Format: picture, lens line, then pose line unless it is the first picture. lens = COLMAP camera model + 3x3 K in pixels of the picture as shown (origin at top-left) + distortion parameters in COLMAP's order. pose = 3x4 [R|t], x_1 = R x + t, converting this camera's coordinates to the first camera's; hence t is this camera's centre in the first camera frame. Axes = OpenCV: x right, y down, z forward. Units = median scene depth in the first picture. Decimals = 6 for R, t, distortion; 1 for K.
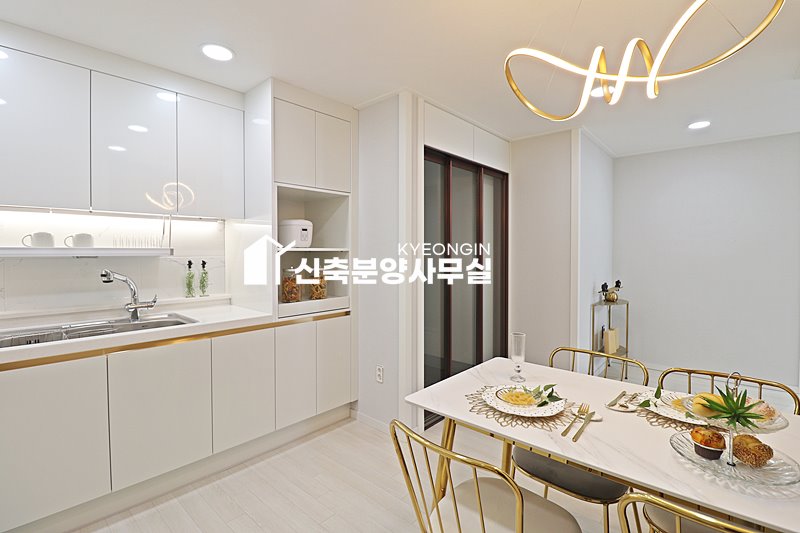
lens RADIAL K [[370.6, 0, 401.9], [0, 370.6, 256.3], [0, 0, 1]] dist [0.000473, -0.012530]
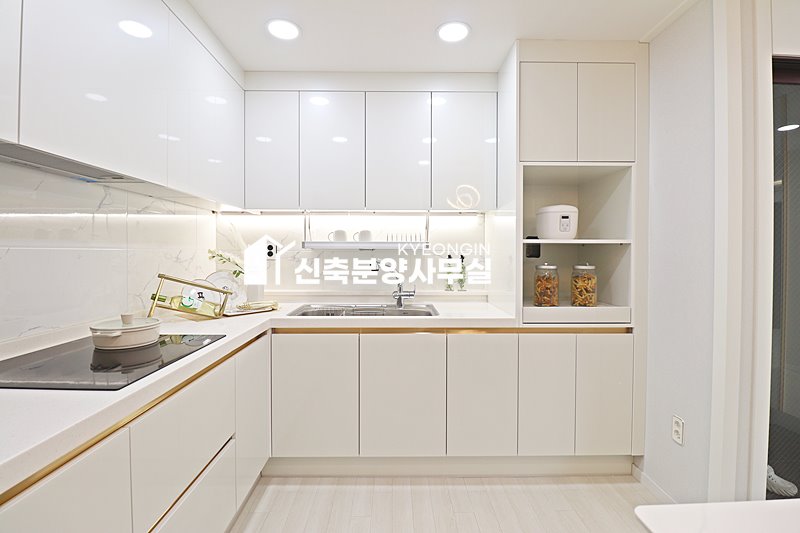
lens RADIAL K [[370.6, 0, 401.9], [0, 370.6, 256.3], [0, 0, 1]] dist [0.000473, -0.012530]
pose [[0.683226, 0.008452, -0.730158, 0.086368], [-0.013597, 0.999907, -0.001148, 0.019452], [0.730080, 0.010713, 0.683277, 0.213637]]
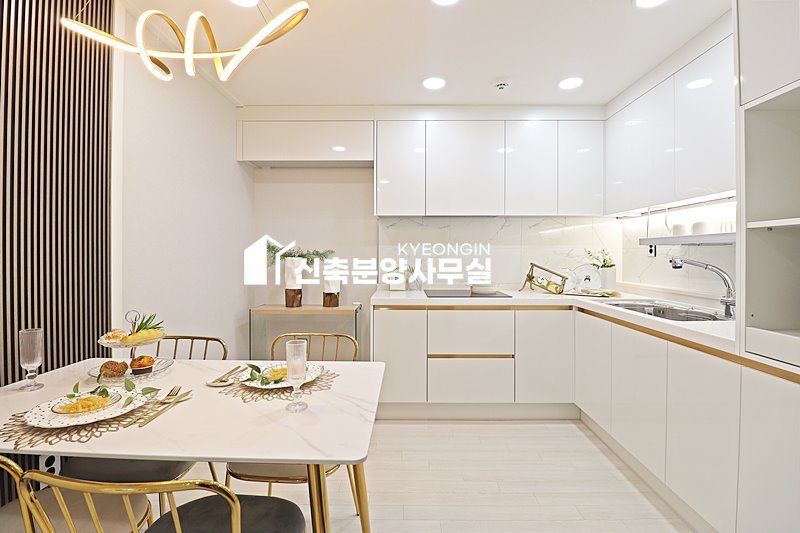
lens RADIAL K [[370.6, 0, 401.9], [0, 370.6, 256.3], [0, 0, 1]] dist [0.000473, -0.012530]
pose [[-0.759042, 0.002655, -0.651036, 0.379499], [-0.004262, 0.999950, 0.009047, 0.024196], [0.651028, 0.009642, -0.758993, 1.023894]]
